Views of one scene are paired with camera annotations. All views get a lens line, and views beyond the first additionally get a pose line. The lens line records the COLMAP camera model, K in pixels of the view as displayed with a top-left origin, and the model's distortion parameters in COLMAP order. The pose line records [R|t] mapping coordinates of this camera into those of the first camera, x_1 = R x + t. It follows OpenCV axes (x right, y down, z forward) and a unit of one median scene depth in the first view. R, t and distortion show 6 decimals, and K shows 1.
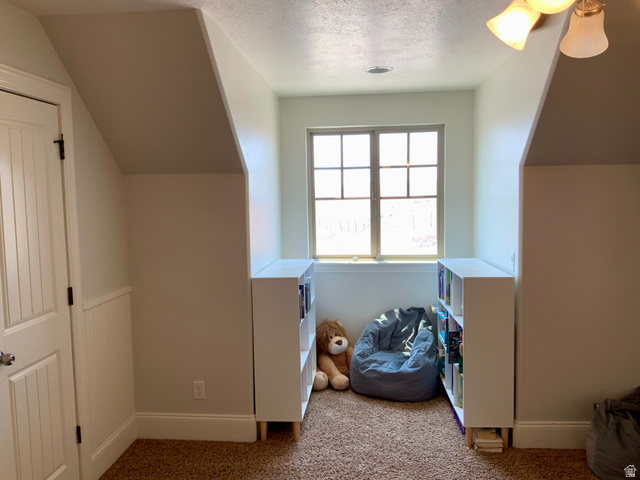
lens RADIAL K [[530.7, 0, 318.2], [0, 530.7, 238.5], [0, 0, 1]] dist [0.078024, -0.143724]
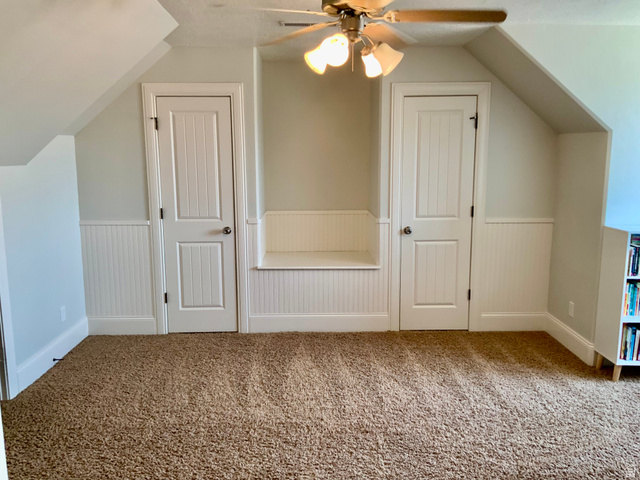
lens RADIAL K [[530.7, 0, 320.9], [0, 530.7, 239.8], [0, 0, 1]] dist [0.078024, -0.143724]
pose [[0.116817, 0.178788, -0.976928, 1.153280], [-0.074576, 0.982465, 0.170884, -0.056673], [0.990350, 0.052893, 0.128102, 0.330216]]
